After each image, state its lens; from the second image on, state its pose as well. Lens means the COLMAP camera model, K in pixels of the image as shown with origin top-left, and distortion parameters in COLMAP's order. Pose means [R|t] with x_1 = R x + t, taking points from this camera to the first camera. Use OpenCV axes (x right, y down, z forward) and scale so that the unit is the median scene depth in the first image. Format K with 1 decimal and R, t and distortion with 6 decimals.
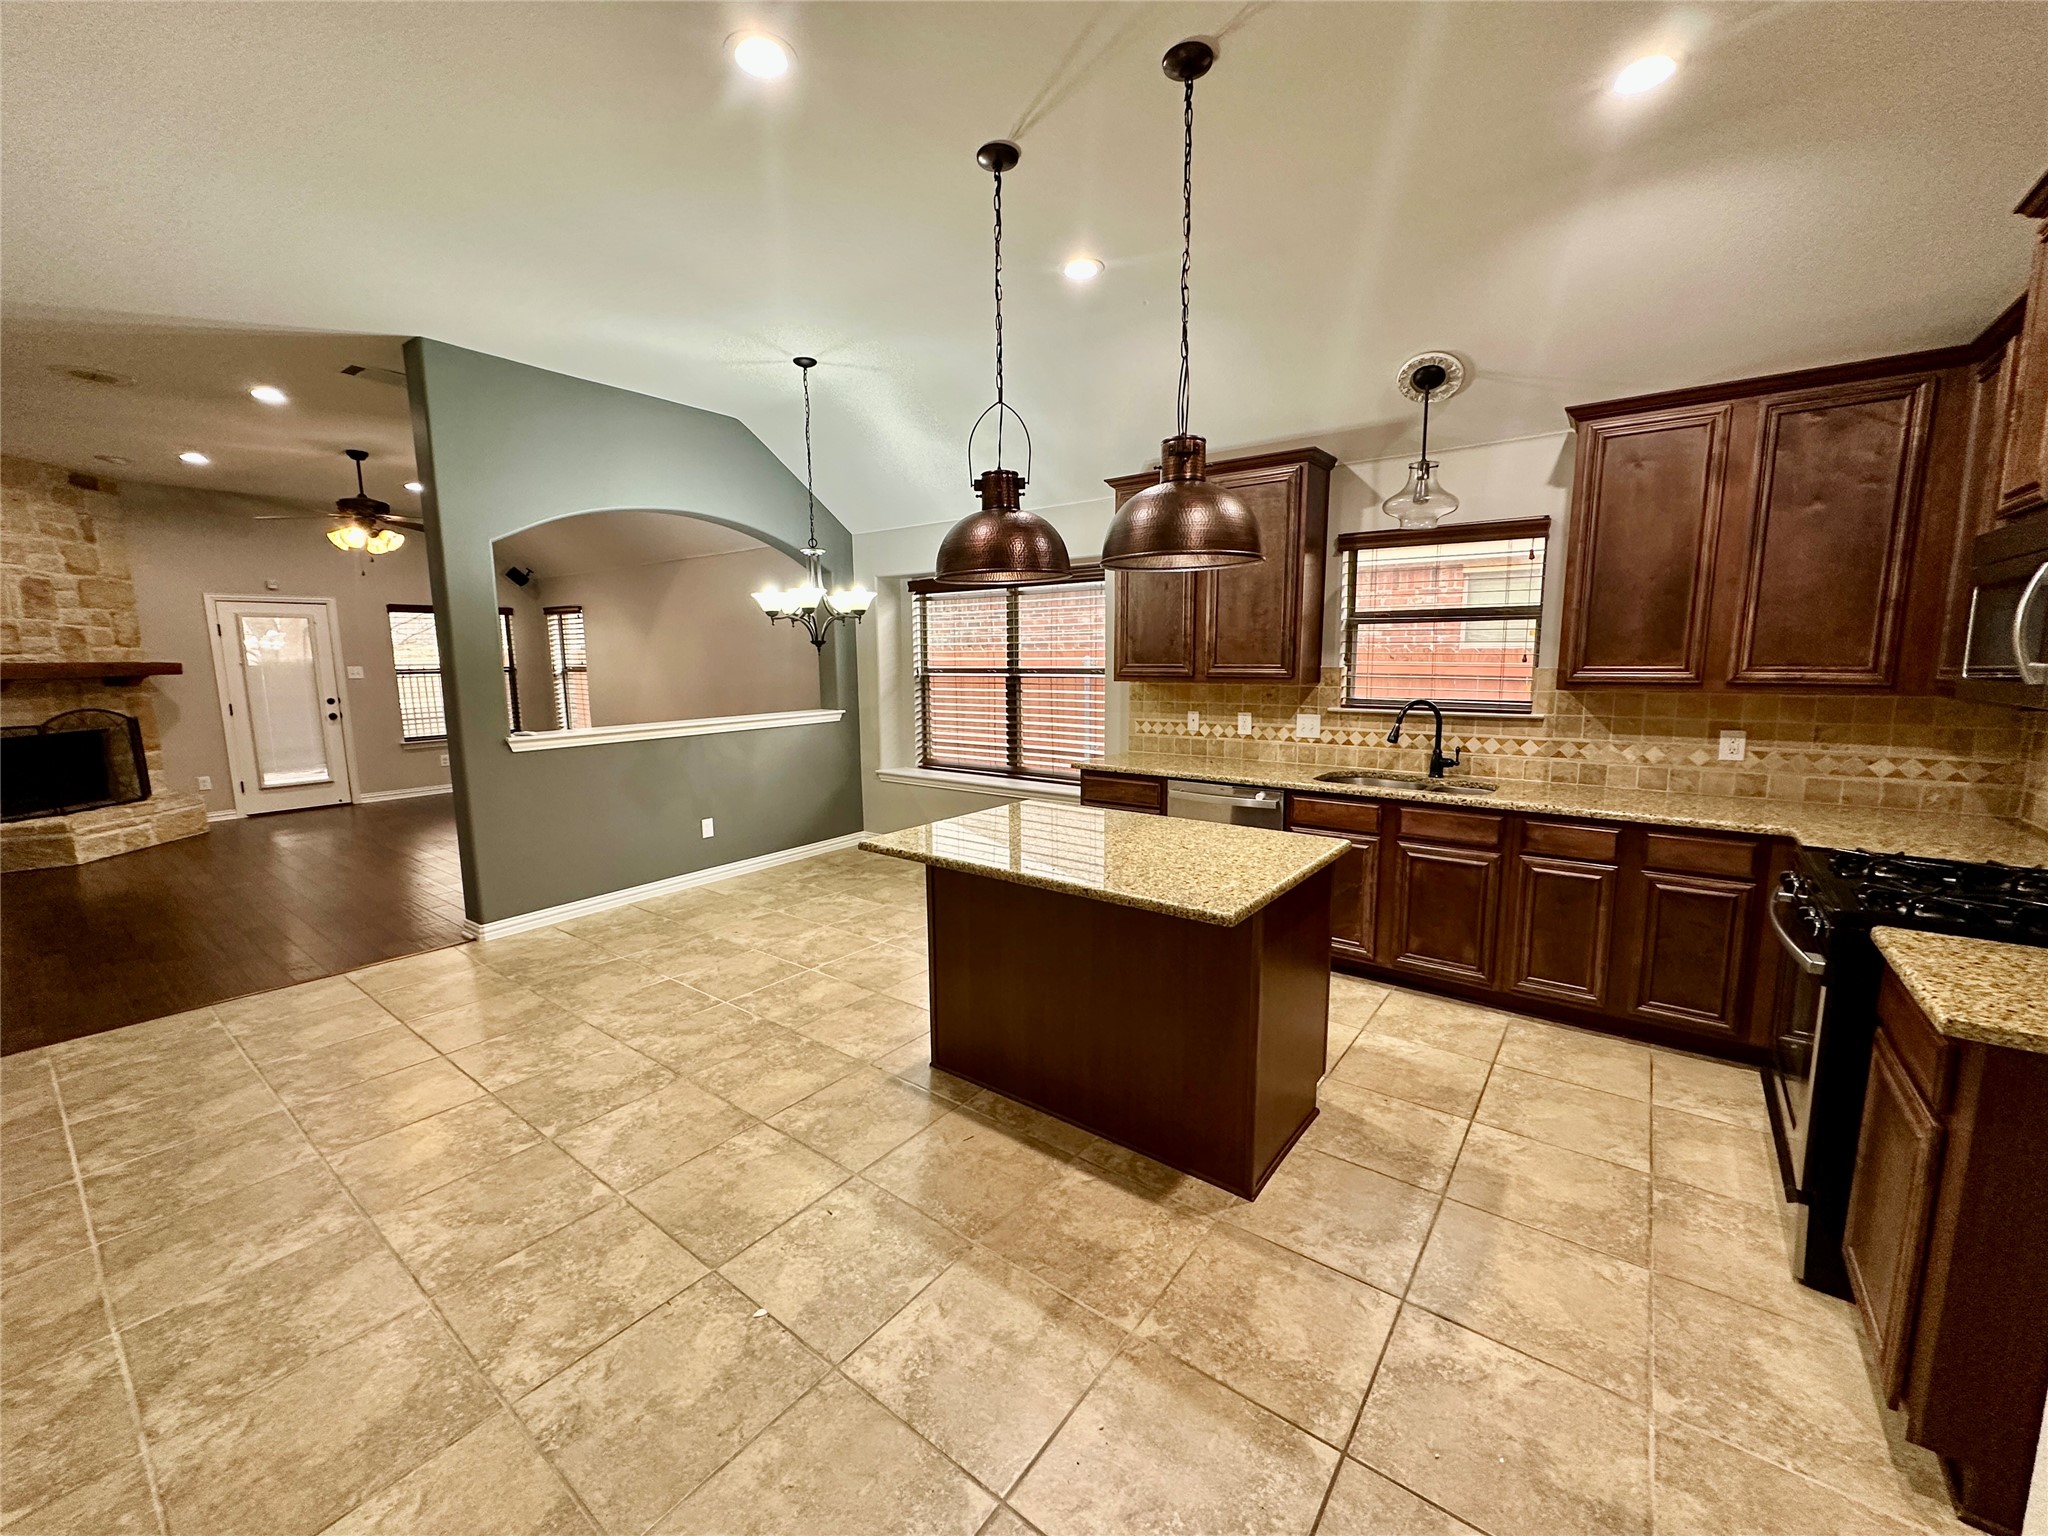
lens RADIAL K [[810.6, 0, 1022.0], [0, 810.6, 768.1], [0, 0, 1]] dist [-0.001084, -0.000115]
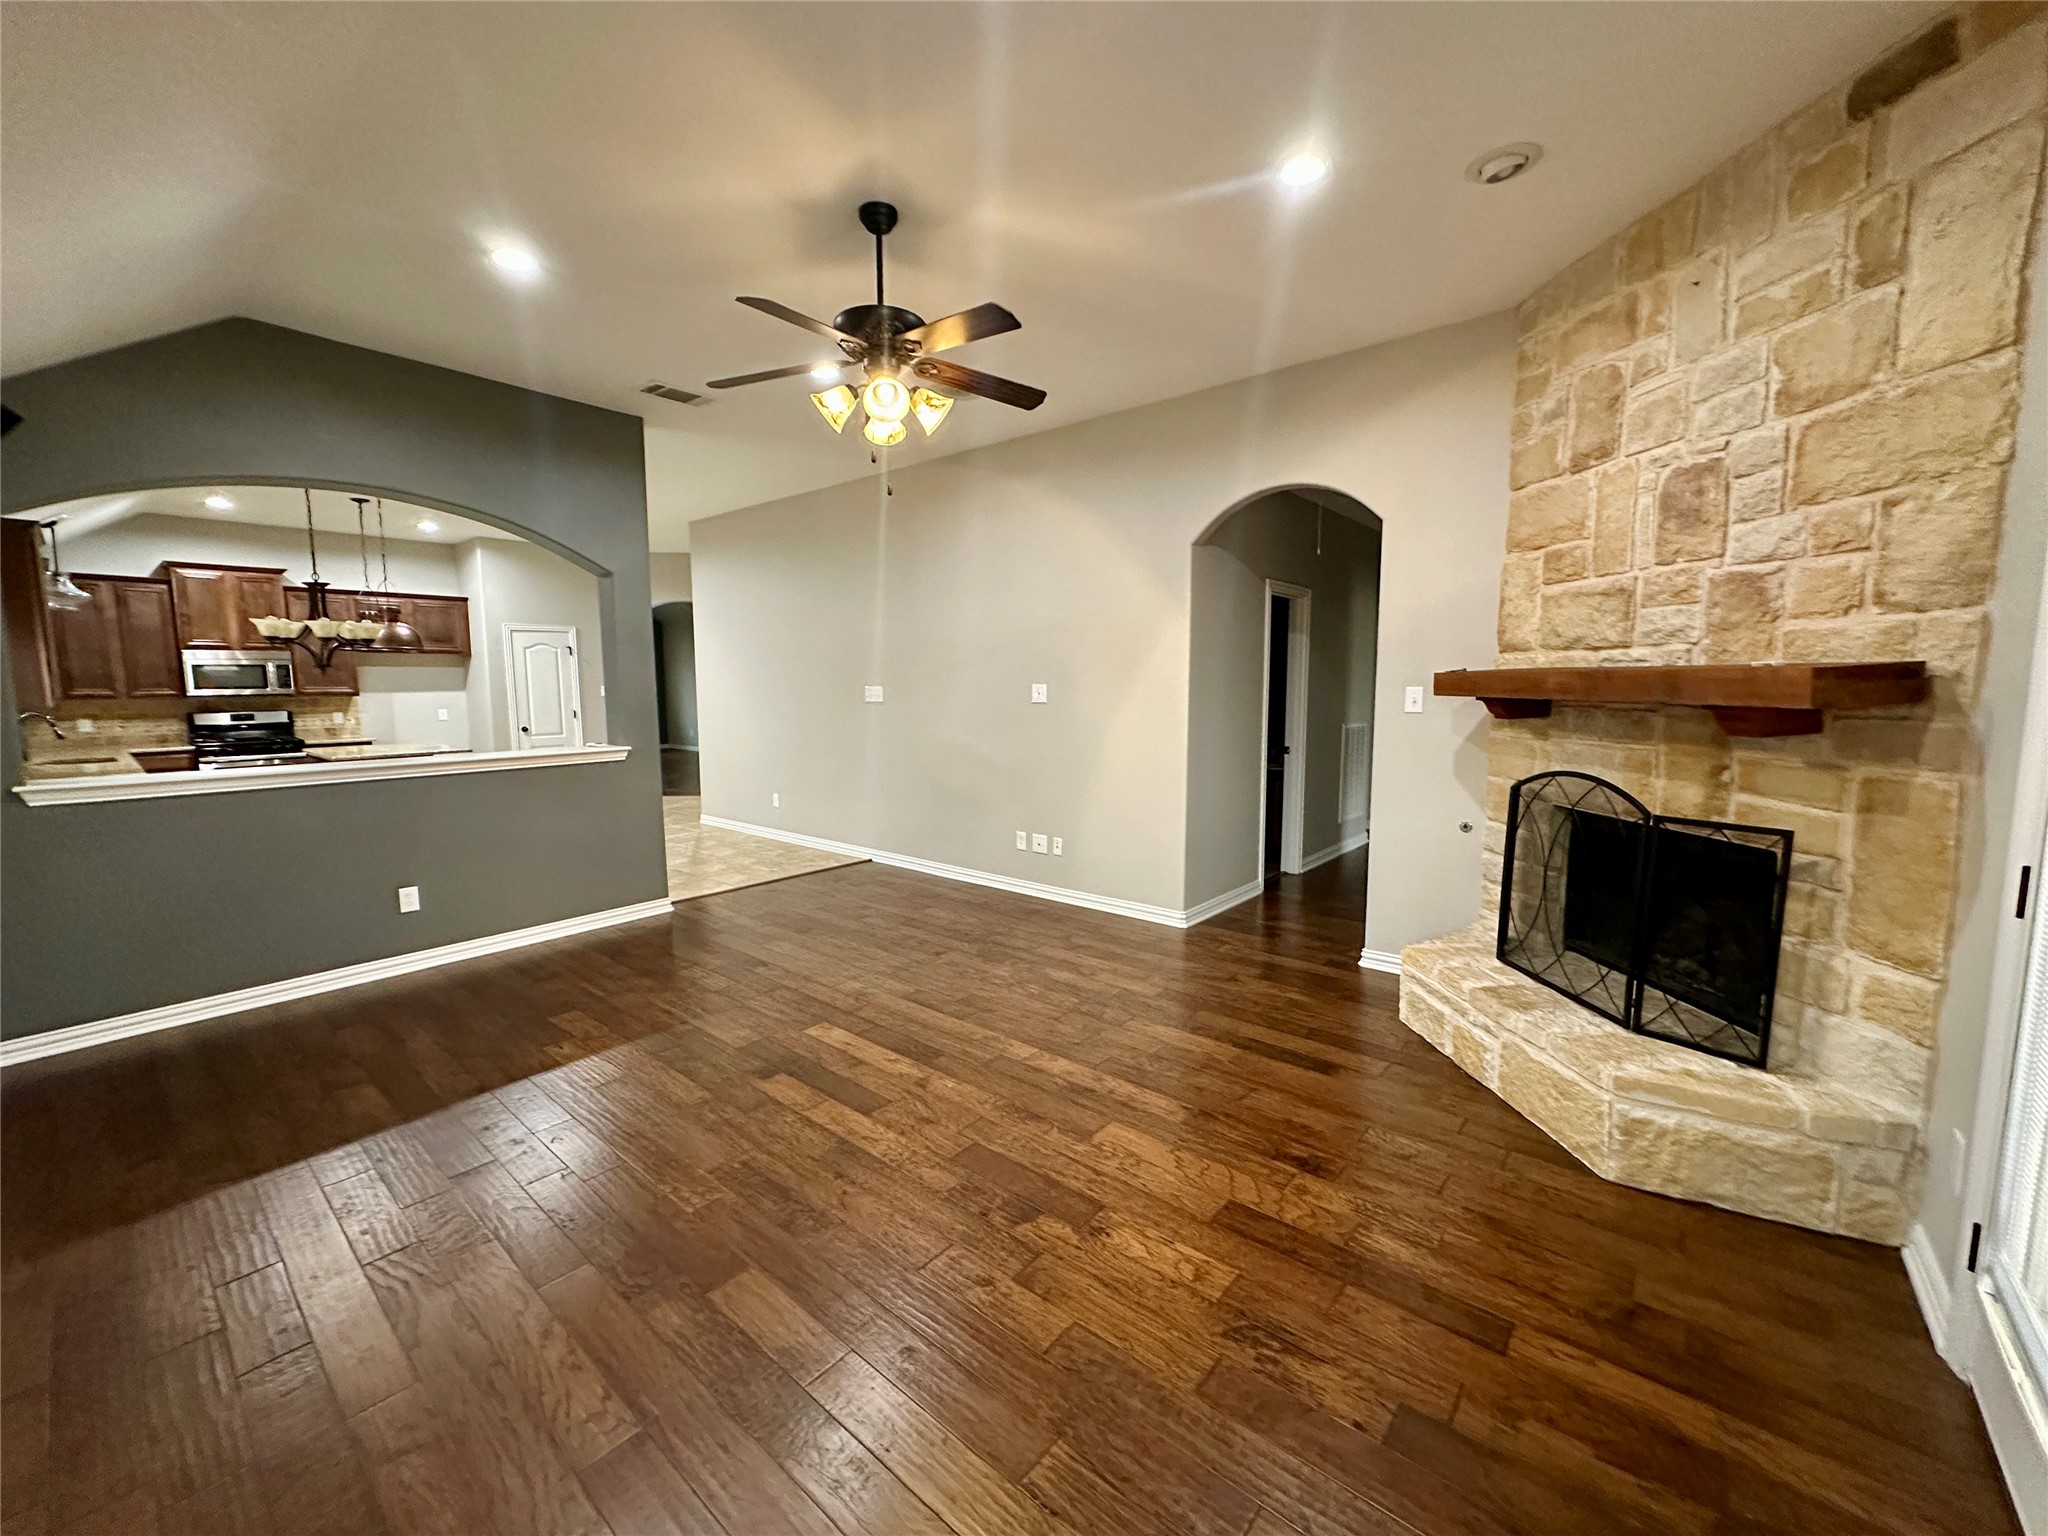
lens RADIAL K [[810.6, 0, 1024.5], [0, 810.6, 769.3], [0, 0, 1]] dist [-0.001084, -0.000115]
pose [[-0.999227, 0.011442, 0.037612, -0.878308], [0.020310, 0.969390, 0.244683, -0.189836], [-0.033661, 0.245258, -0.968873, 1.441894]]
